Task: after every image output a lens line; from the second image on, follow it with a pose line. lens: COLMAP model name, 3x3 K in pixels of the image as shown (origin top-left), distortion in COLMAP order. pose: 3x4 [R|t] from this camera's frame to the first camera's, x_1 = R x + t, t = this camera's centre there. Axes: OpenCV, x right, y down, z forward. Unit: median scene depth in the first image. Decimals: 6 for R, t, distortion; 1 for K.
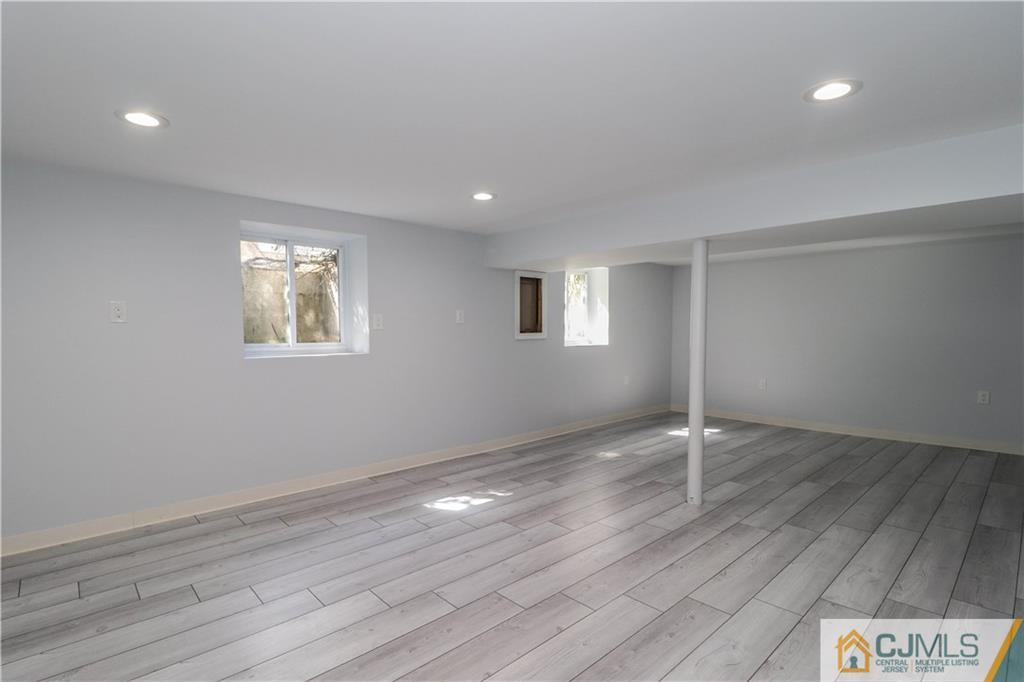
lens RADIAL K [[486.2, 0, 512.0], [0, 486.2, 341.0], [0, 0, 1]] dist [-0.000135, -0.014573]
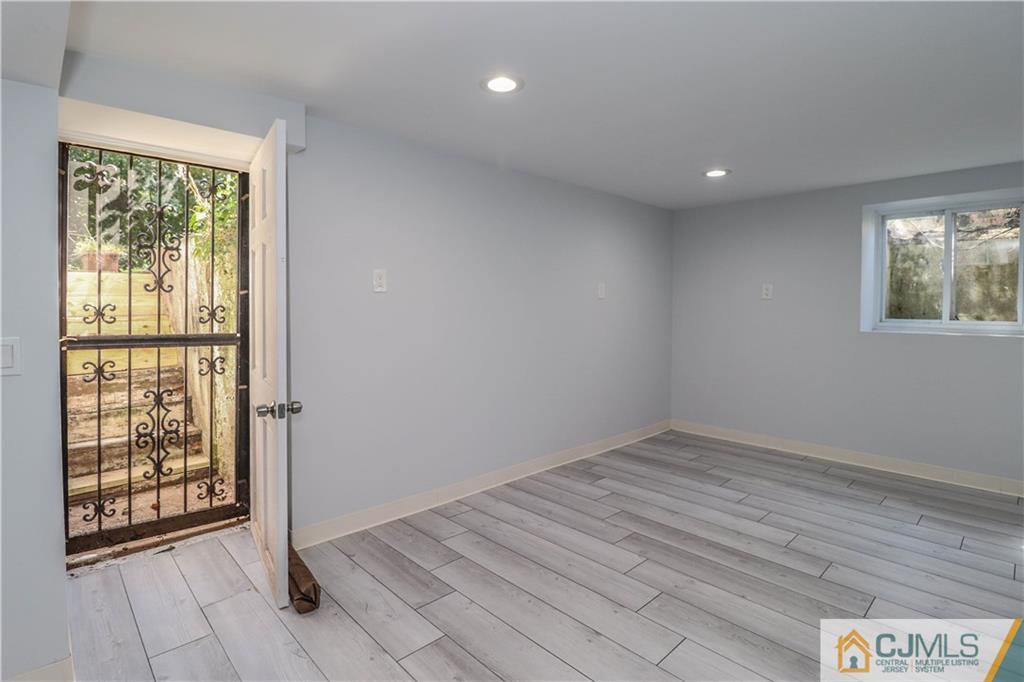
lens RADIAL K [[498.8, 0, 512.6], [0, 498.8, 290.3], [0, 0, 1]] dist [0.000317, 0.000077]
pose [[0.022232, -0.030756, -0.999280, 0.669191], [-0.024587, 0.999208, -0.031301, -0.004674], [0.999450, 0.025265, 0.021458, 0.223644]]
